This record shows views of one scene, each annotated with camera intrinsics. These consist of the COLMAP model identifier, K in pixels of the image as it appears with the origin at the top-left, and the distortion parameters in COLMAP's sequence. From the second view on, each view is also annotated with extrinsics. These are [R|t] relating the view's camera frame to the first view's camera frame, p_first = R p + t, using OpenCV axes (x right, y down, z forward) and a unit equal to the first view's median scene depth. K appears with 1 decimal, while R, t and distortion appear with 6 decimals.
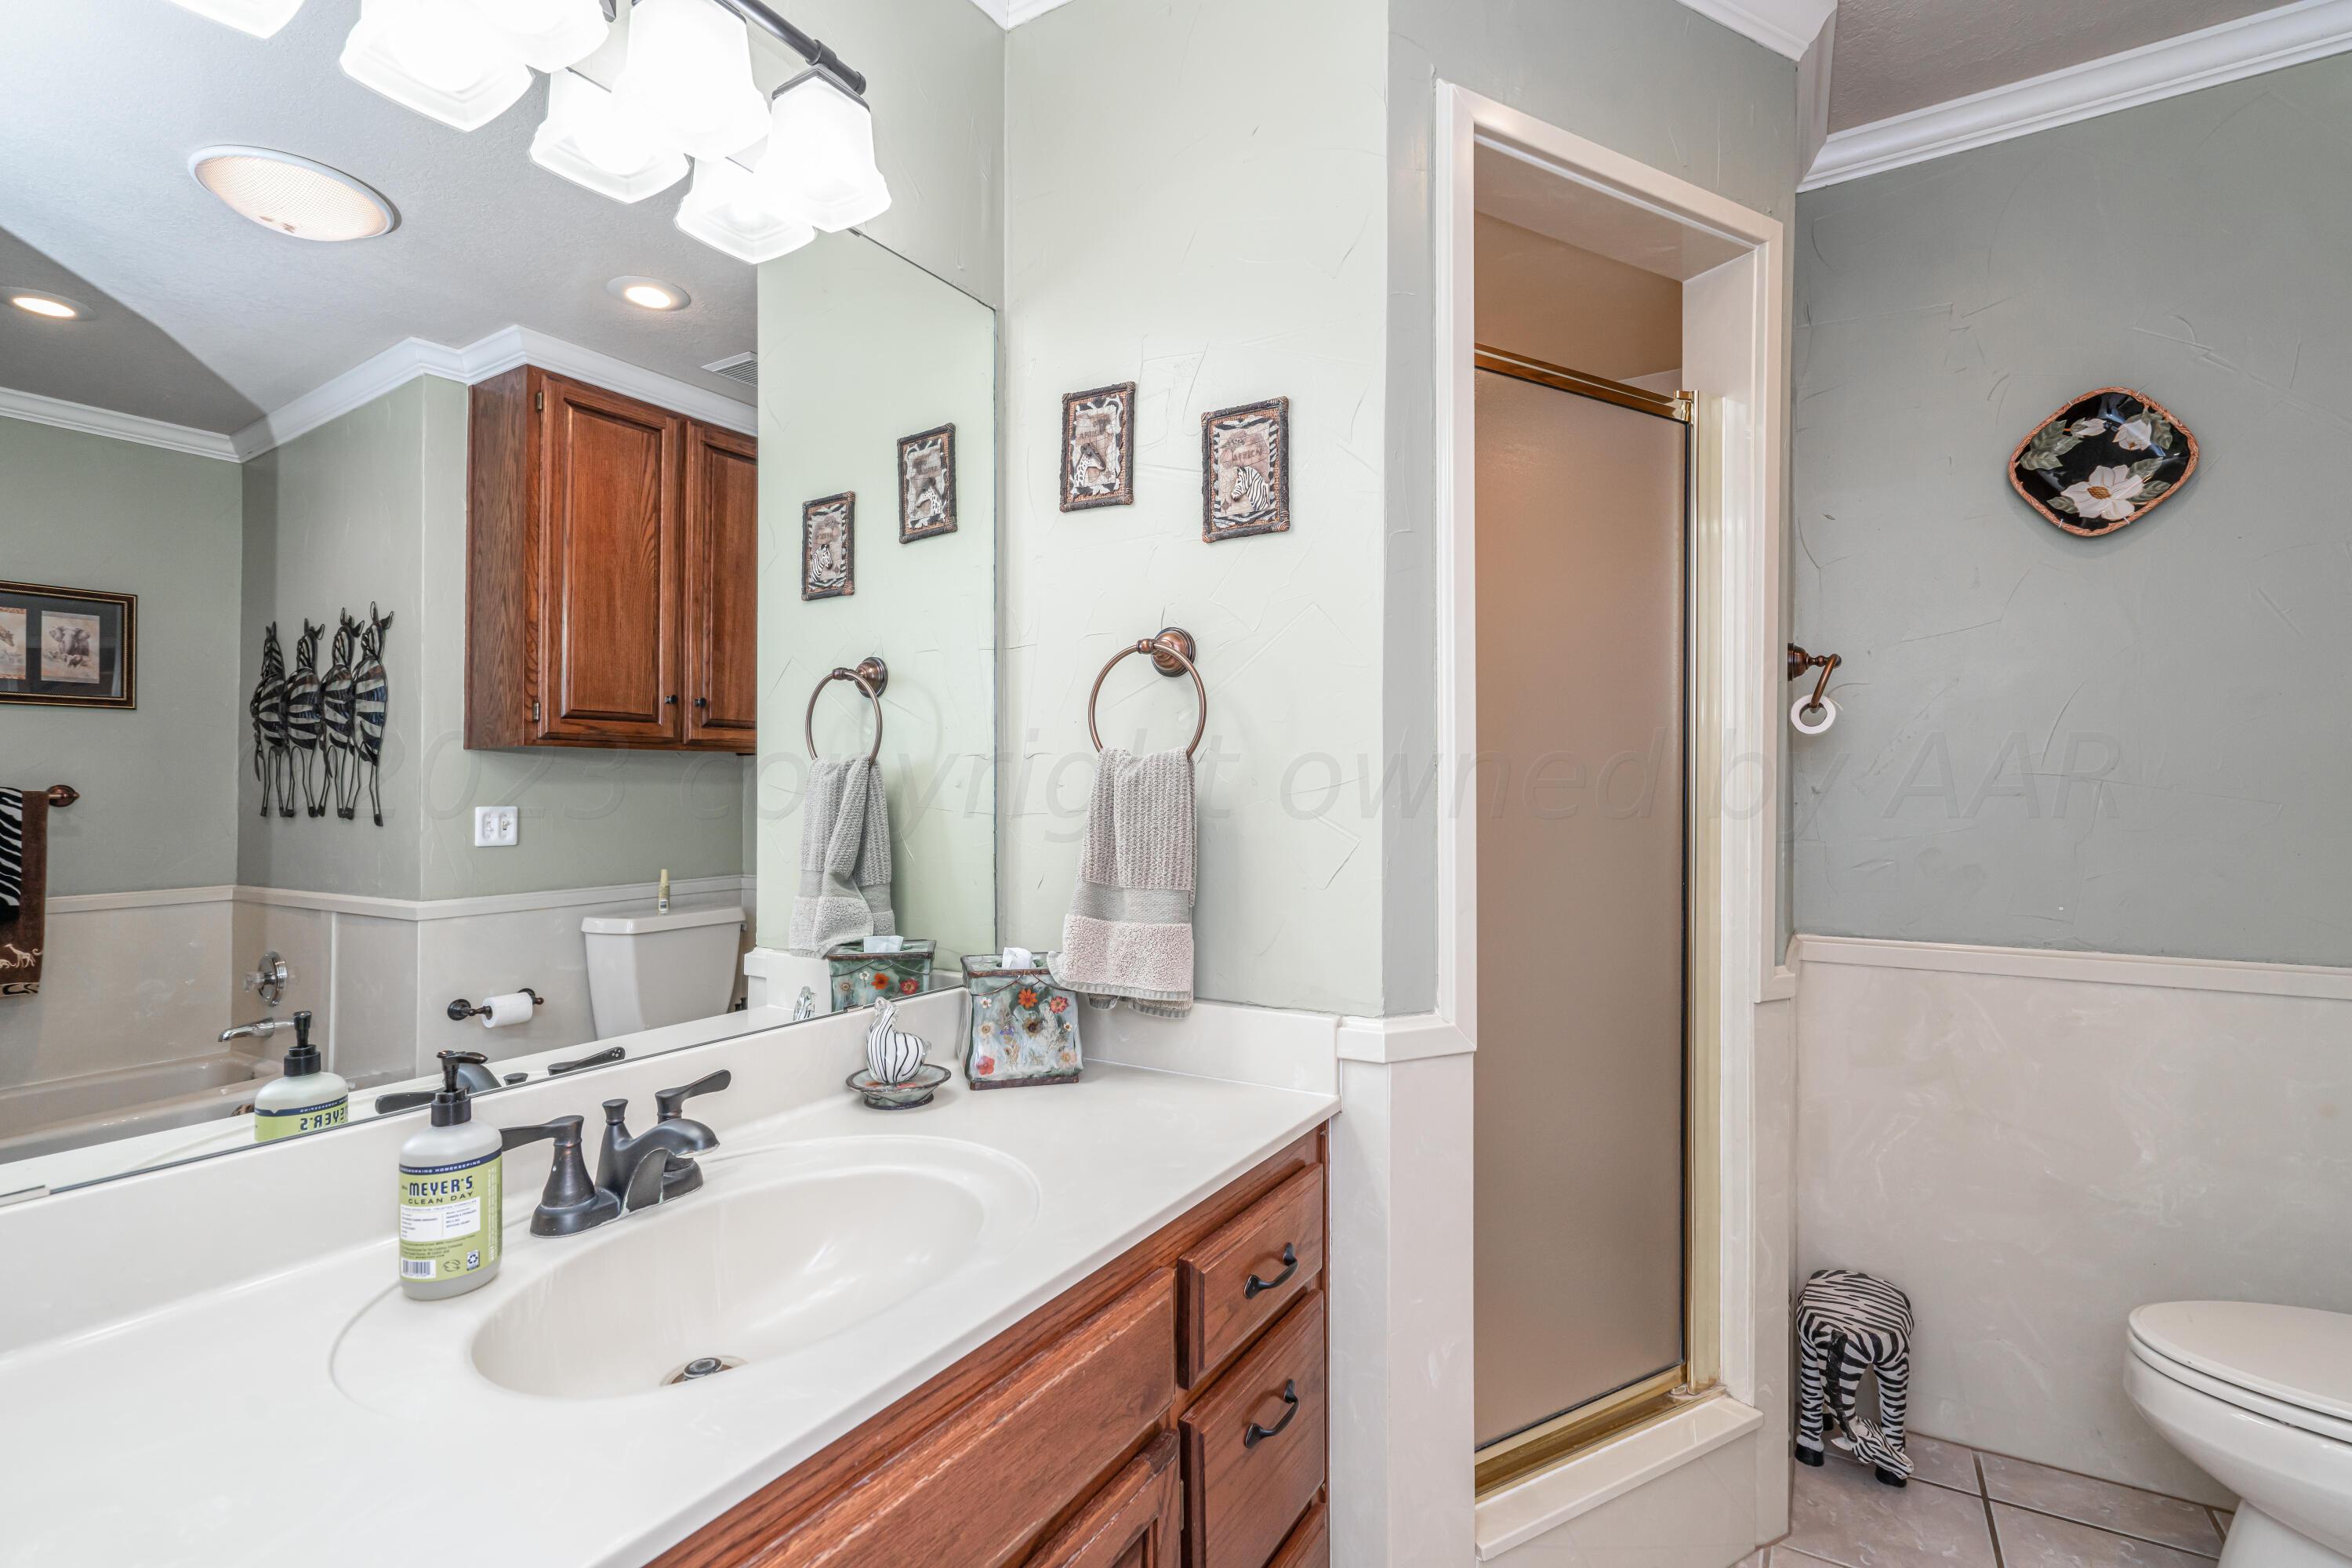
lens RADIAL K [[1065.0, 0, 1154.1], [0, 1065.0, 782.5], [0, 0, 1]] dist [-0.001214, 0.000016]
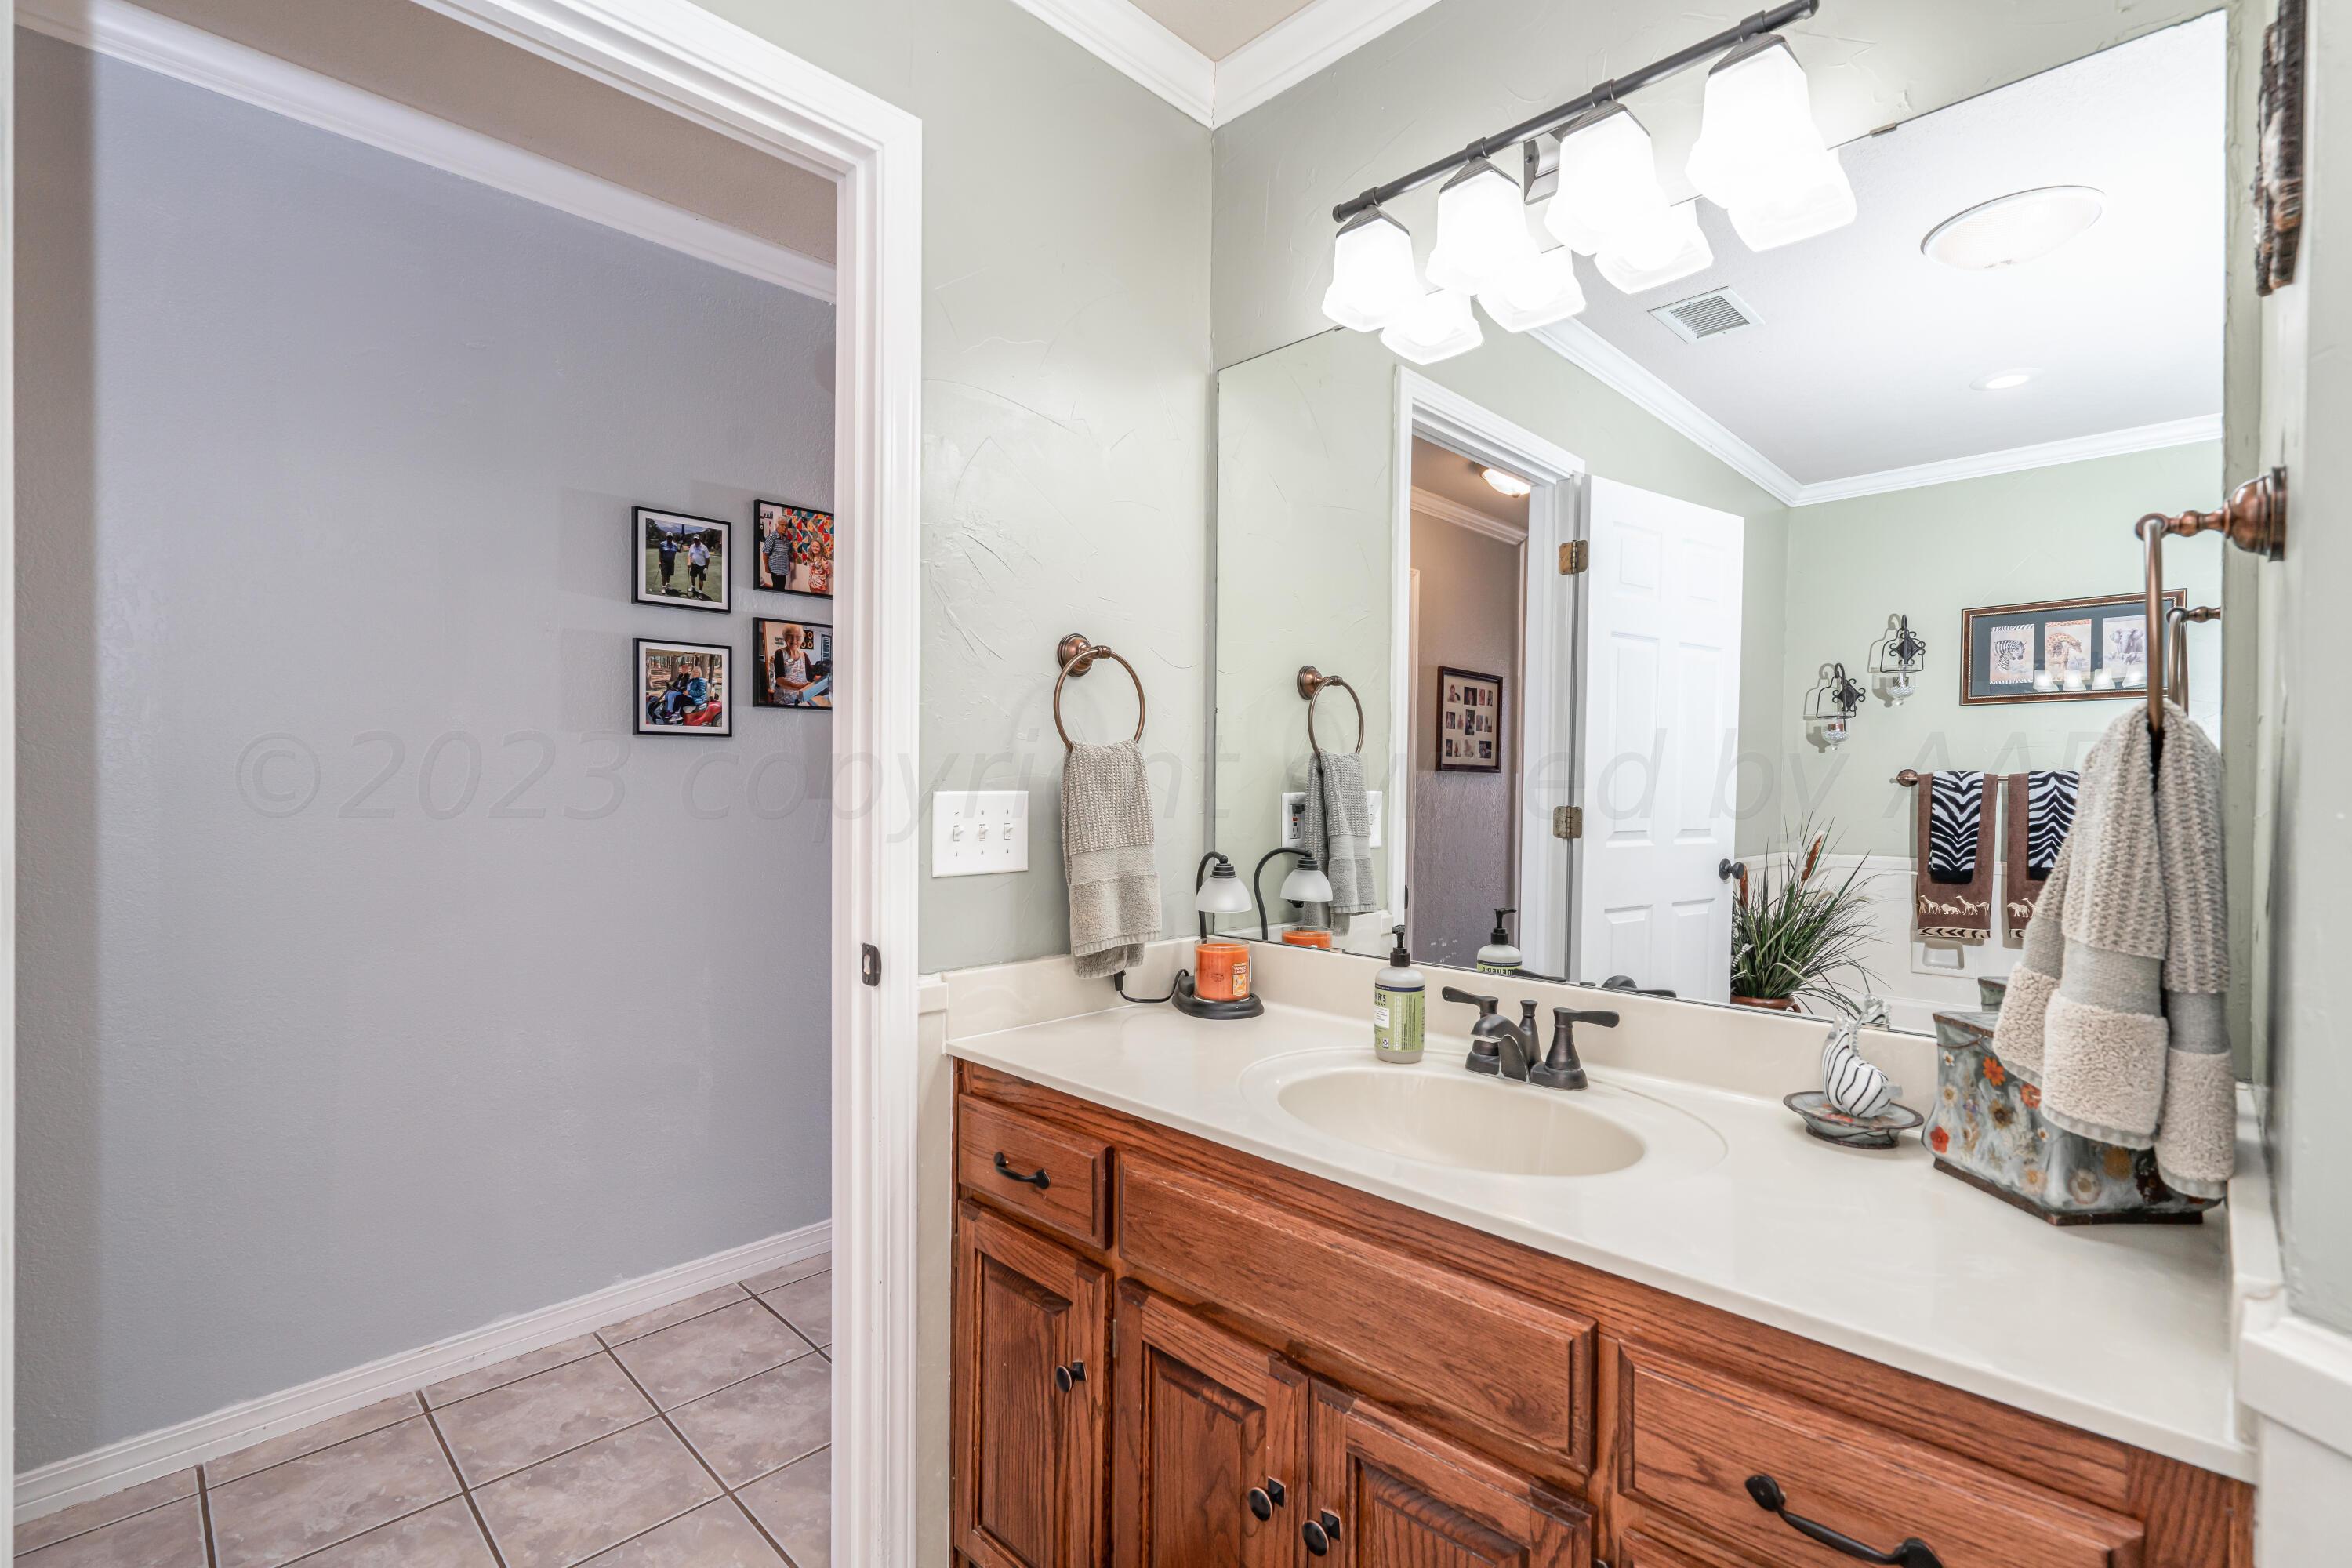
lens RADIAL K [[1065.0, 0, 1167.4], [0, 1065.0, 783.8], [0, 0, 1]] dist [-0.001214, 0.000016]
pose [[-0.219180, 0.009760, -0.975636, 0.354510], [0.007283, 0.999938, 0.008367, 0.000354], [0.975657, -0.005271, -0.219238, 0.317883]]
